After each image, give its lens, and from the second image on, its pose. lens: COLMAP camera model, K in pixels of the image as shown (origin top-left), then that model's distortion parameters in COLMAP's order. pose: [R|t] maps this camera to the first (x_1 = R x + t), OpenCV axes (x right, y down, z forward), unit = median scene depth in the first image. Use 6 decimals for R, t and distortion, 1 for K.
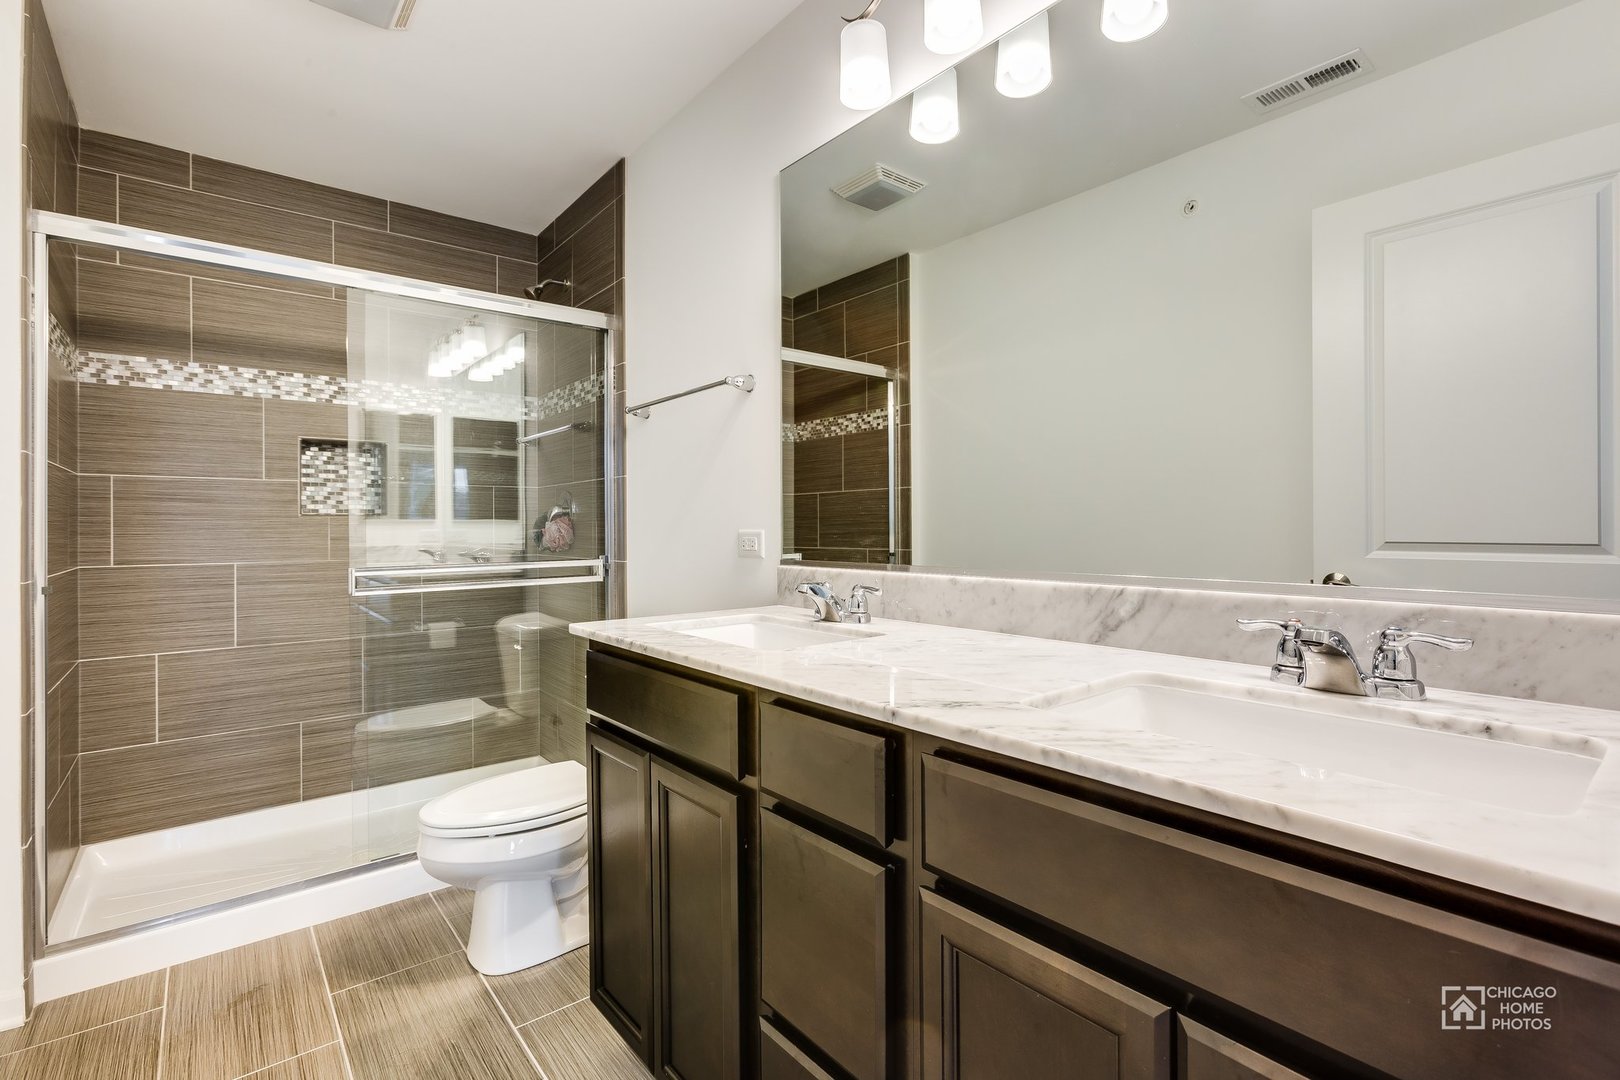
lens RADIAL K [[739.1, 0, 808.5], [0, 739.1, 554.7], [0, 0, 1]] dist [-0.013347, 0.000067]
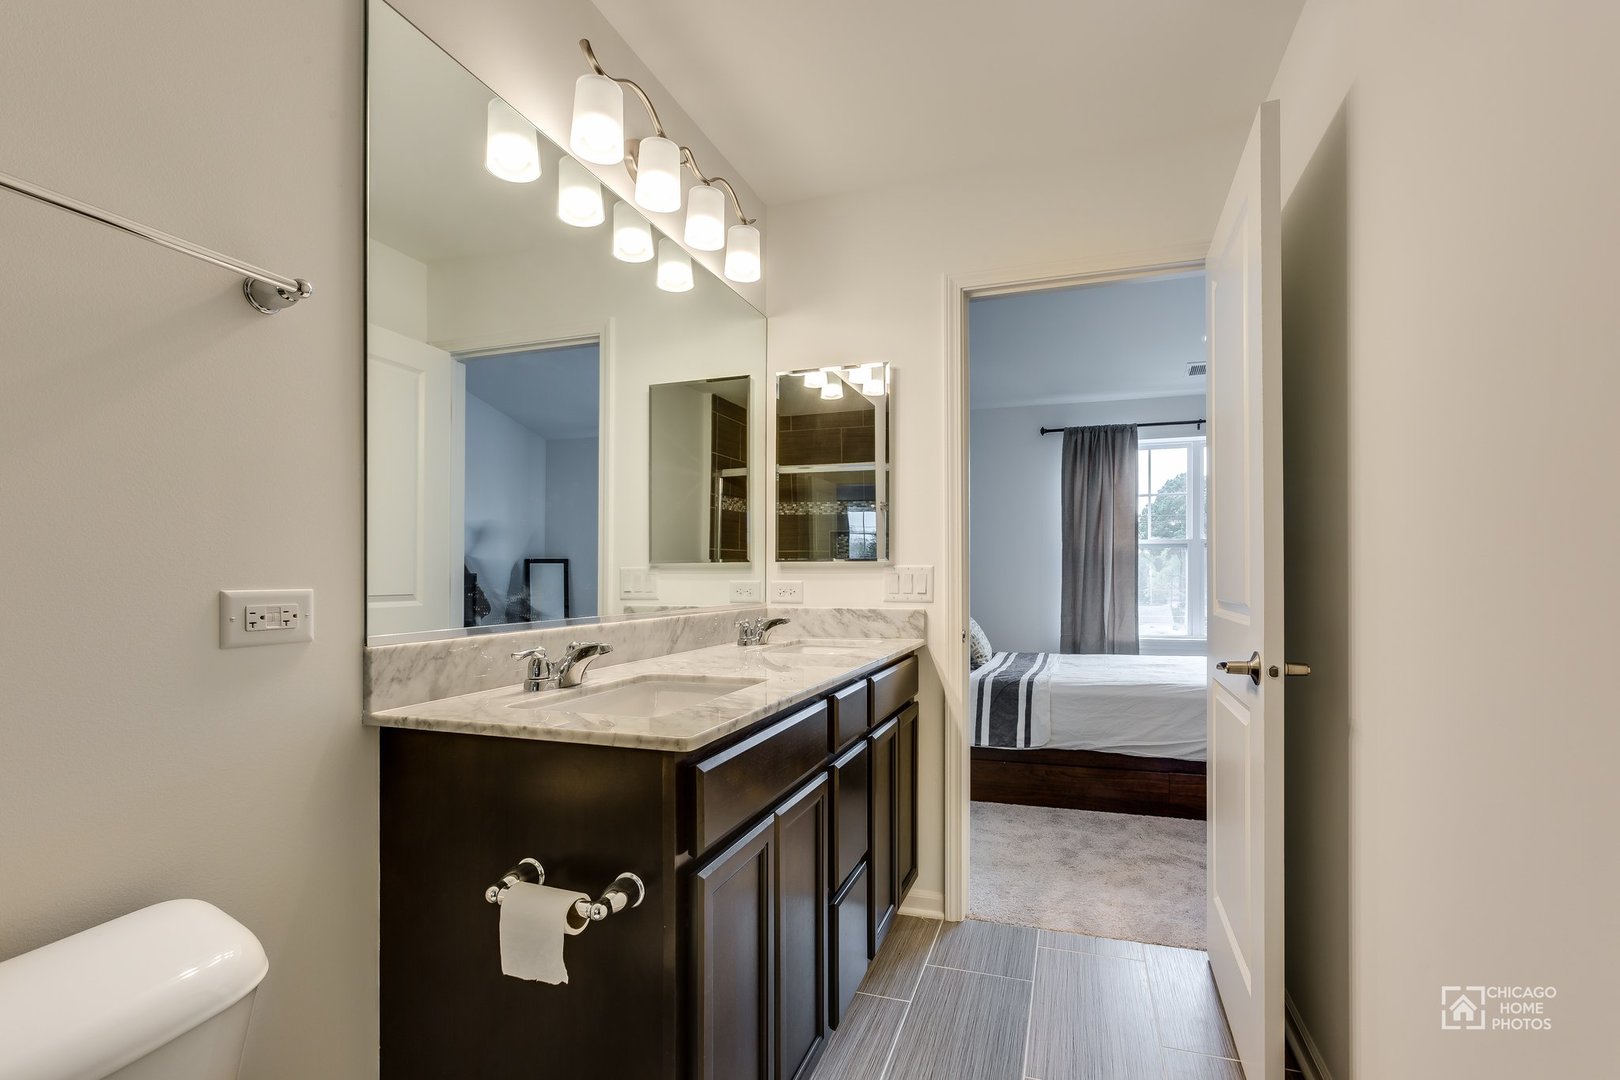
lens RADIAL K [[739.1, 0, 808.5], [0, 739.1, 554.7], [0, 0, 1]] dist [-0.013347, 0.000067]
pose [[-0.506116, 0.035555, 0.861732, -0.813662], [0.042873, 0.998952, -0.016036, -0.040152], [-0.861399, 0.028829, -0.507110, 1.078714]]
